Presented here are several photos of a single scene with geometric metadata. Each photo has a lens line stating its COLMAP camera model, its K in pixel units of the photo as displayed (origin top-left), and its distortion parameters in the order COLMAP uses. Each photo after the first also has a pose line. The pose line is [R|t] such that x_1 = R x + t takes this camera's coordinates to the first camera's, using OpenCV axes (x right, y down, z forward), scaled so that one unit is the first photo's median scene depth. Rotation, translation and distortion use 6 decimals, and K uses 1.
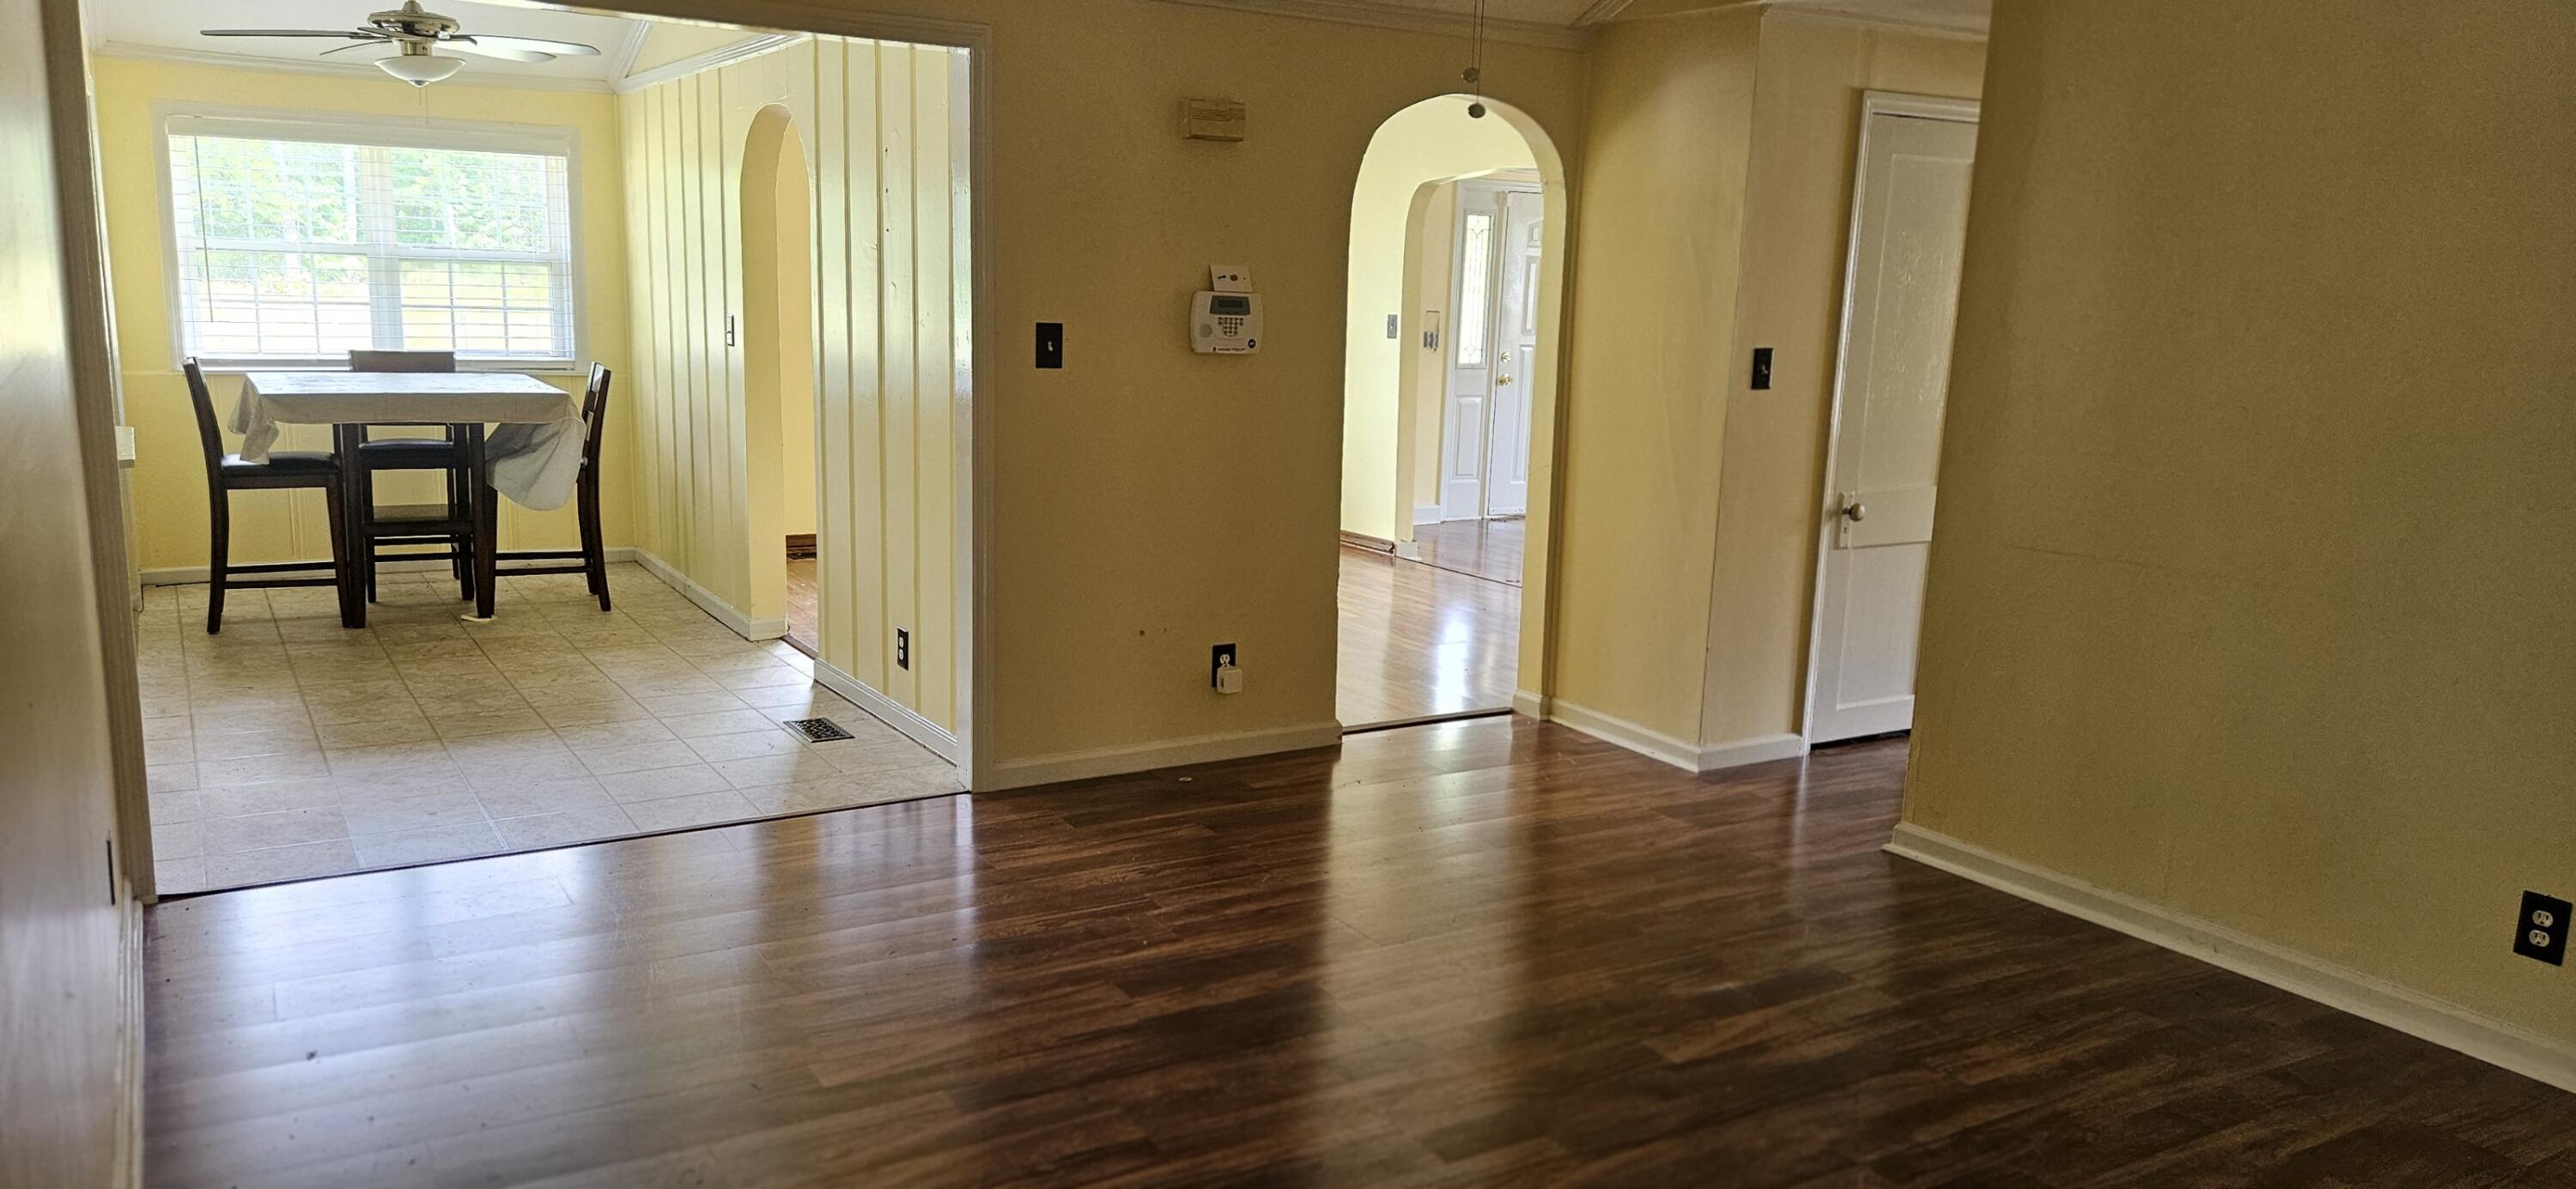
lens RADIAL K [[1735.7, 0, 1281.8], [0, 1735.7, 597.1], [0, 0, 1]] dist [0.081155, -0.106079]
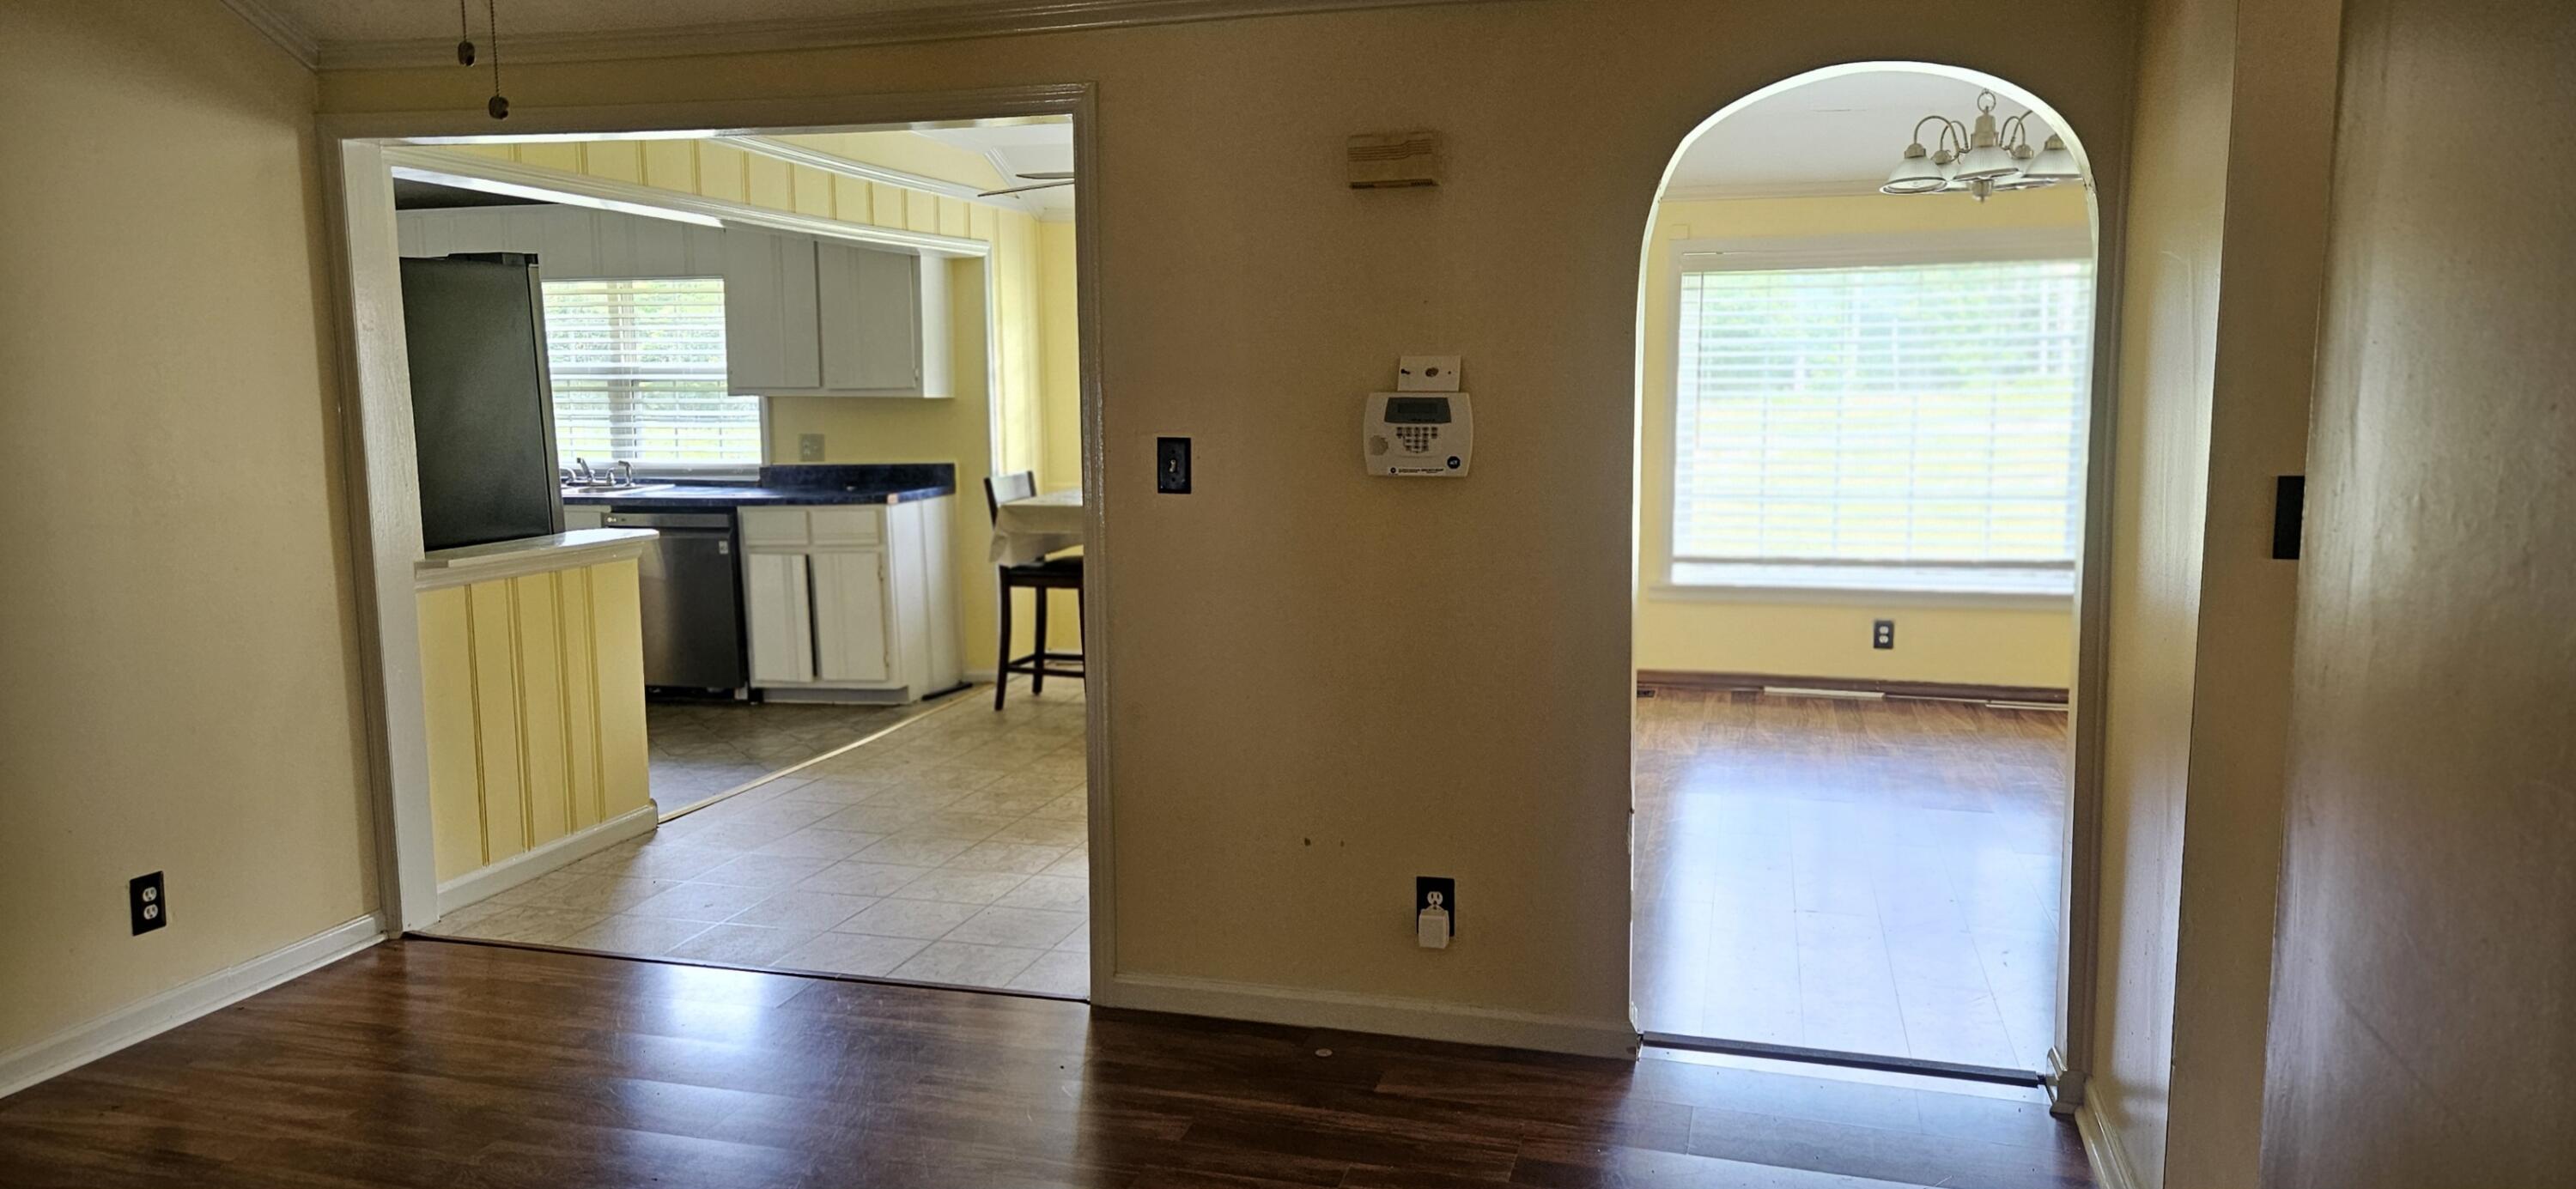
lens RADIAL K [[1735.7, 0, 1281.8], [0, 1735.7, 597.1], [0, 0, 1]] dist [0.081155, -0.106079]
pose [[0.681177, 0.060654, -0.729602, 0.467488], [-0.104772, 0.994381, -0.015152, -0.074817], [0.724583, 0.086763, 0.683704, 0.479316]]
